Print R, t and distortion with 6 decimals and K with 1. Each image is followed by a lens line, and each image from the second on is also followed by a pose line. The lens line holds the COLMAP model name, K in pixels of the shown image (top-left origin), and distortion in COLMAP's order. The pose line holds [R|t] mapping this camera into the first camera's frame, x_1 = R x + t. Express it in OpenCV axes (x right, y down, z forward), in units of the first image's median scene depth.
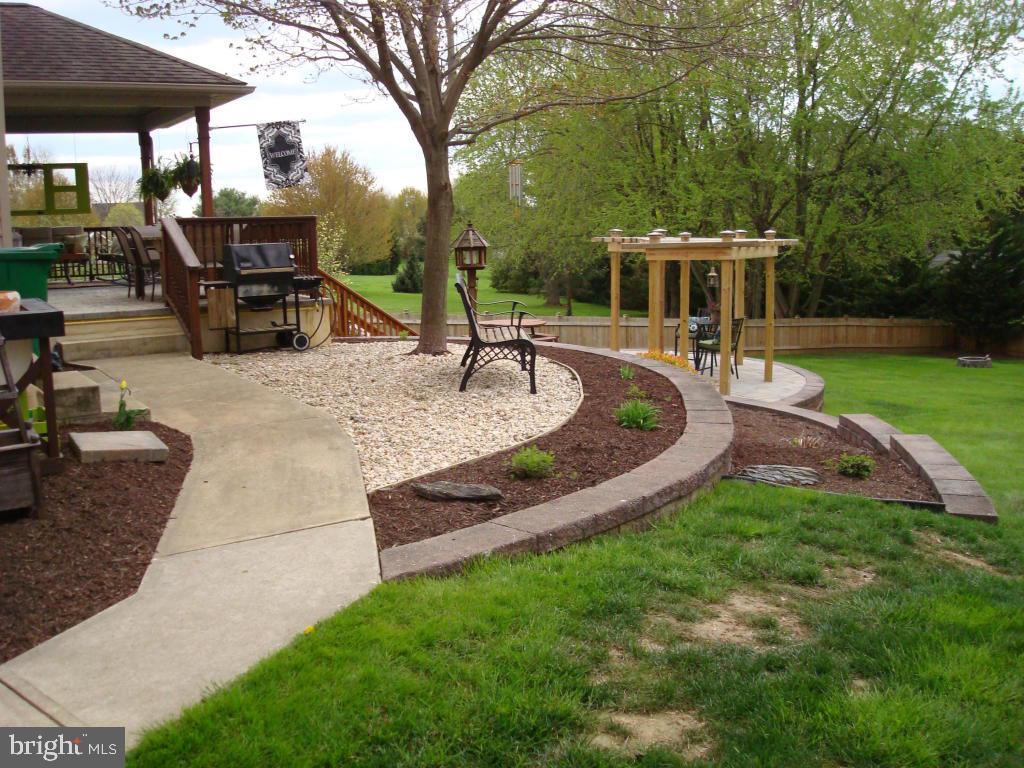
lens RADIAL K [[1046.6, 0, 510.0], [0, 1046.6, 372.8], [0, 0, 1]] dist [-0.128915, 0.000000]
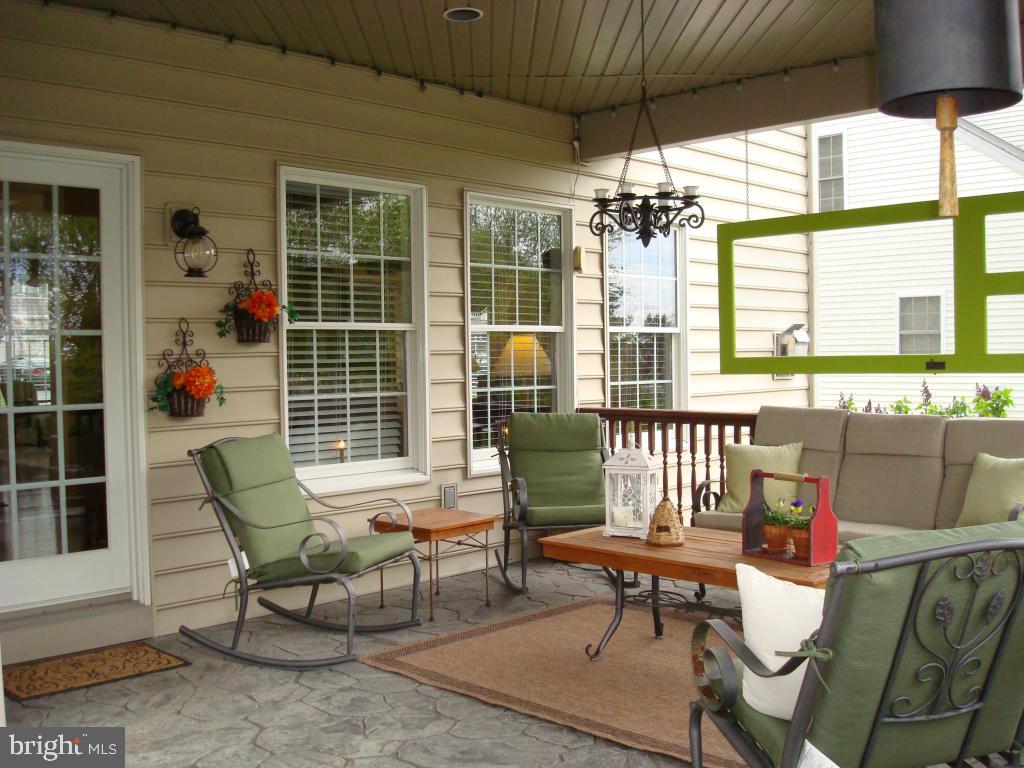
lens RADIAL K [[1046.6, 0, 511.0], [0, 1046.6, 390.7], [0, 0, 1]] dist [-0.128915, 0.000000]
pose [[0.249755, 0.047151, -0.967160, -0.123497], [-0.124919, 0.992036, 0.016105, -0.085030], [0.960218, 0.116795, 0.253656, 0.490647]]
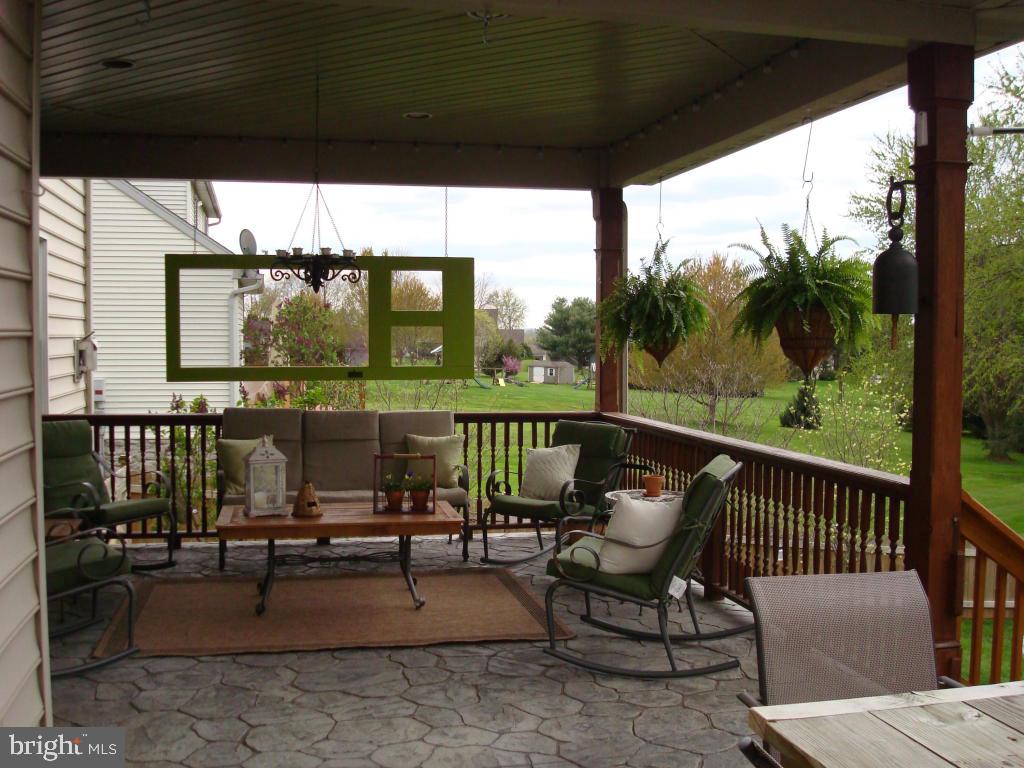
lens RADIAL K [[1046.6, 0, 508.3], [0, 1046.6, 381.5], [0, 0, 1]] dist [-0.128915, 0.000000]
pose [[0.948171, 0.037425, -0.315548, -0.163872], [-0.067709, 0.994030, -0.085559, -0.074653], [0.310462, 0.102490, 0.945045, 0.375372]]
